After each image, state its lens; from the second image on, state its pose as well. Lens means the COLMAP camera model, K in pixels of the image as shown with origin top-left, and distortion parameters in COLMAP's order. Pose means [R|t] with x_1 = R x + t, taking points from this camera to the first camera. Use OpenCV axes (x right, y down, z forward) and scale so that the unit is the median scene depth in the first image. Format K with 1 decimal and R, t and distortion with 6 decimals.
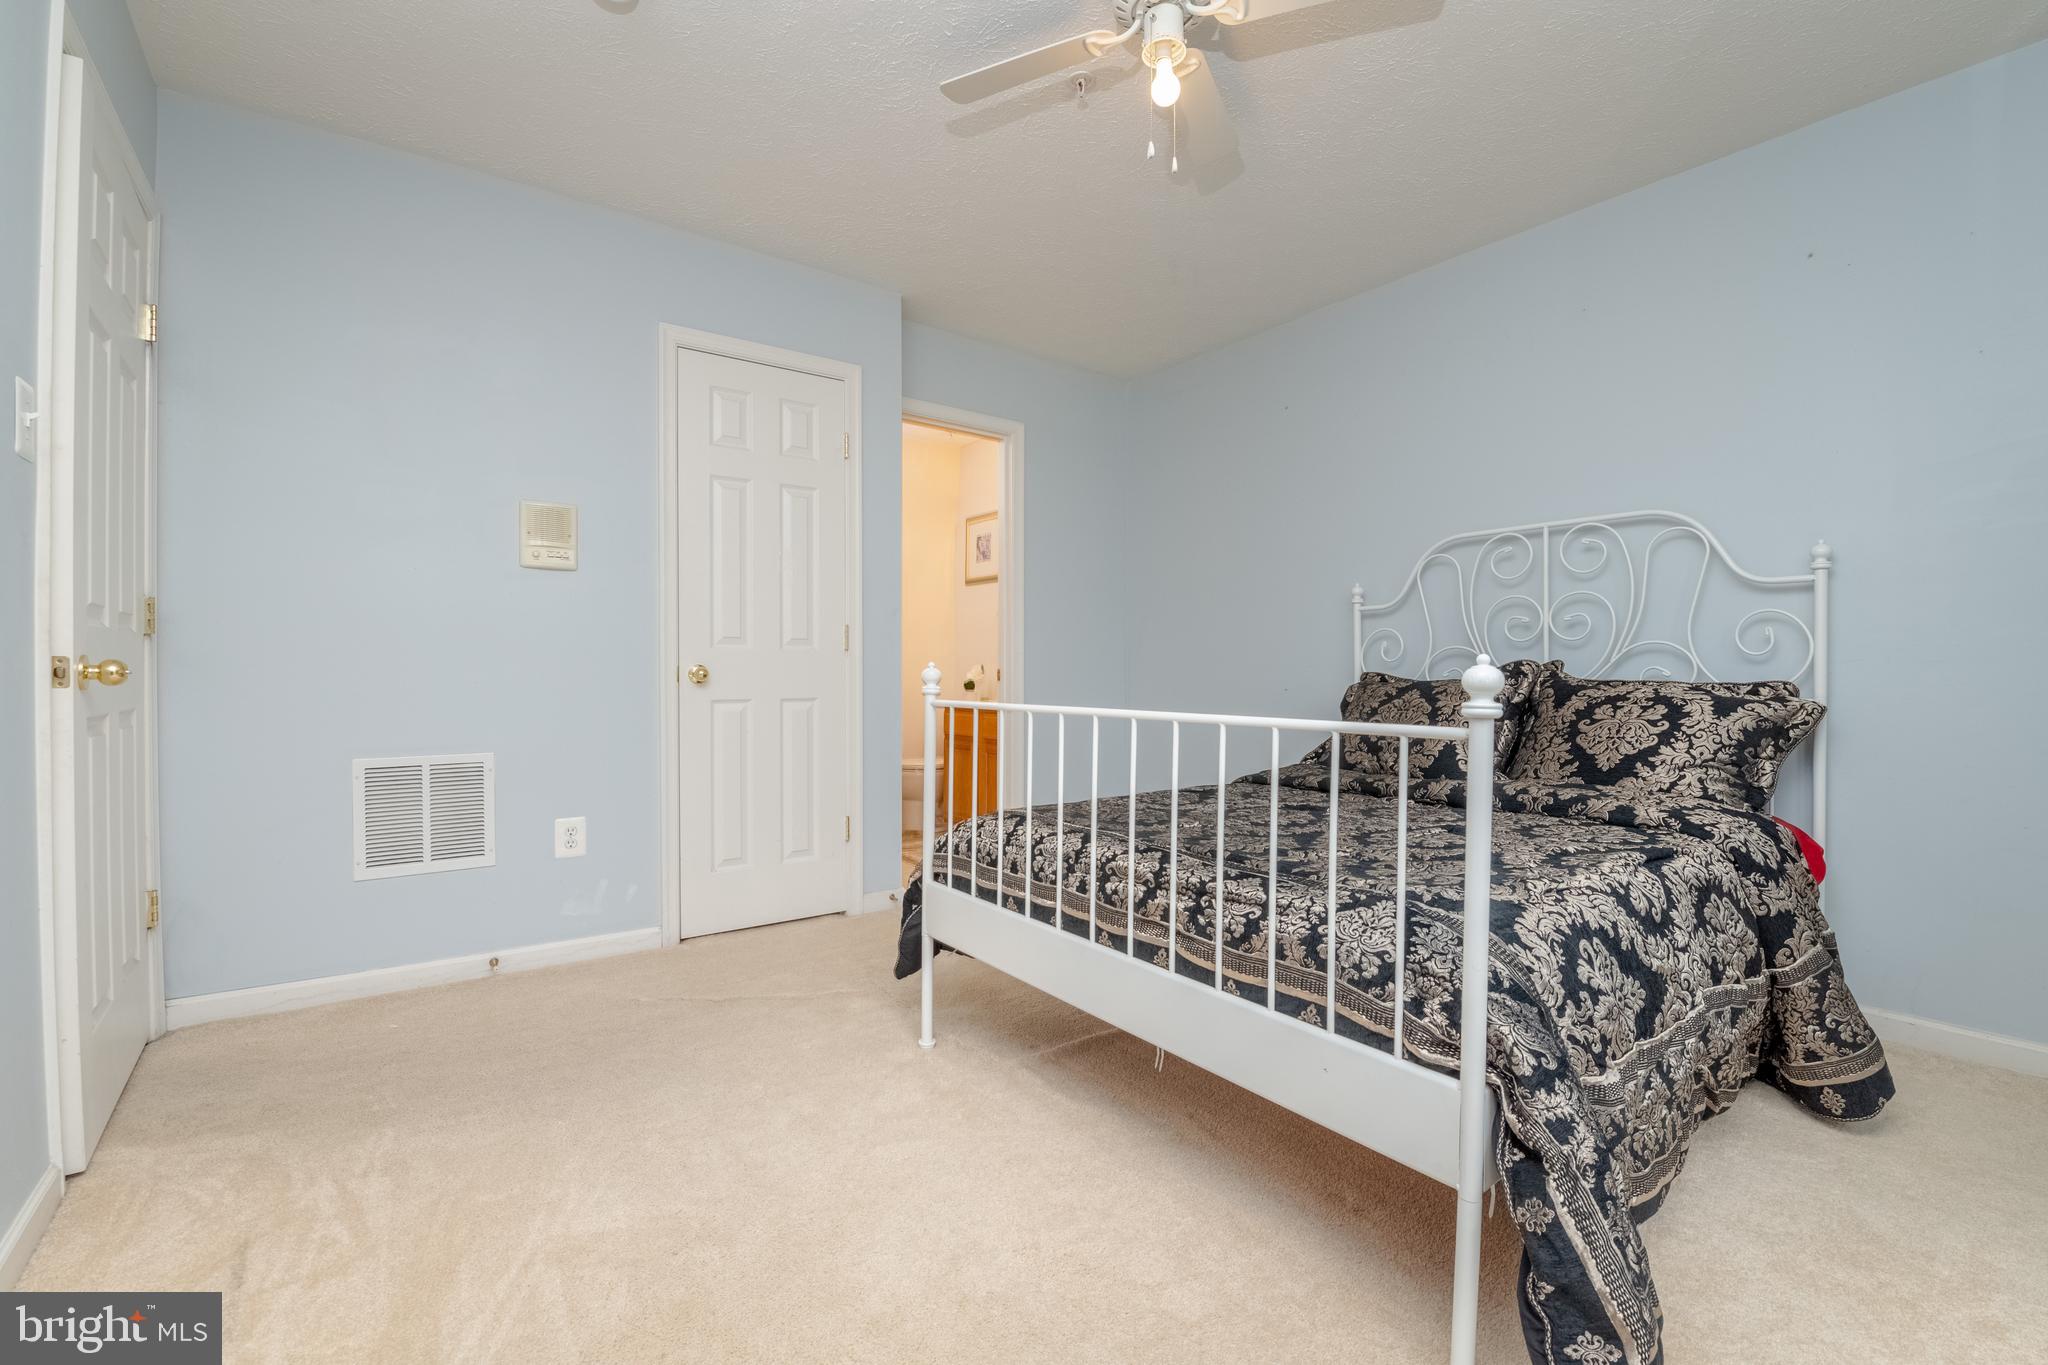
lens RADIAL K [[872.9, 0, 1035.9], [0, 872.9, 679.3], [0, 0, 1]] dist [-0.010276, -0.000362]
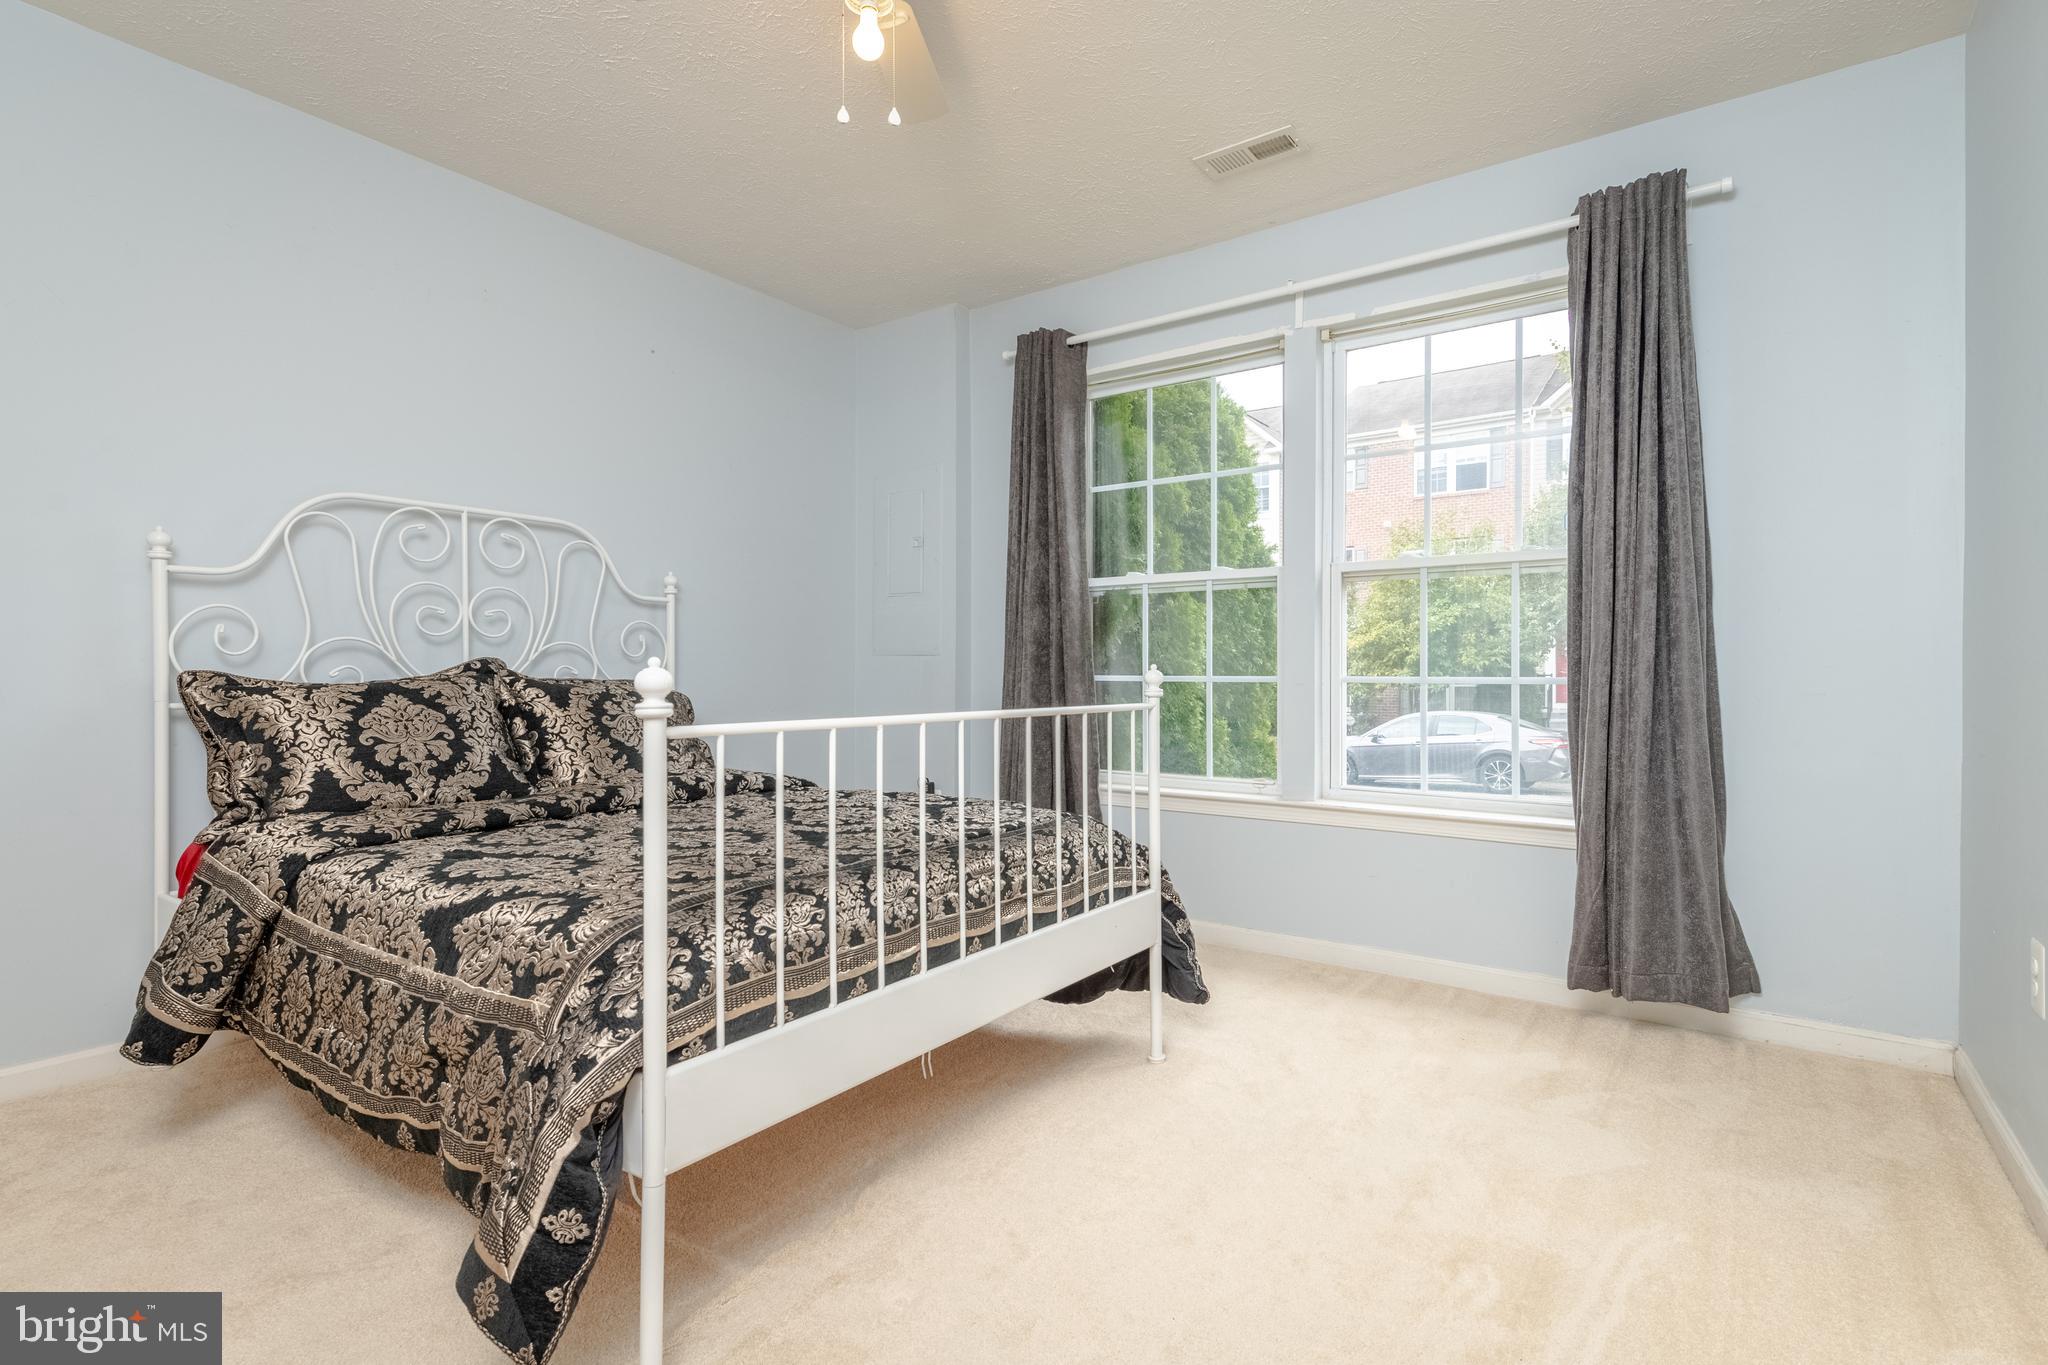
lens RADIAL K [[953.2, 0, 1032.2], [0, 953.2, 687.1], [0, 0, 1]] dist [-0.002018, -0.001462]
pose [[-0.293564, -0.019846, 0.955733, -0.806231], [0.002597, 0.999764, 0.021558, -0.014286], [-0.955936, 0.008810, -0.293443, 1.048186]]
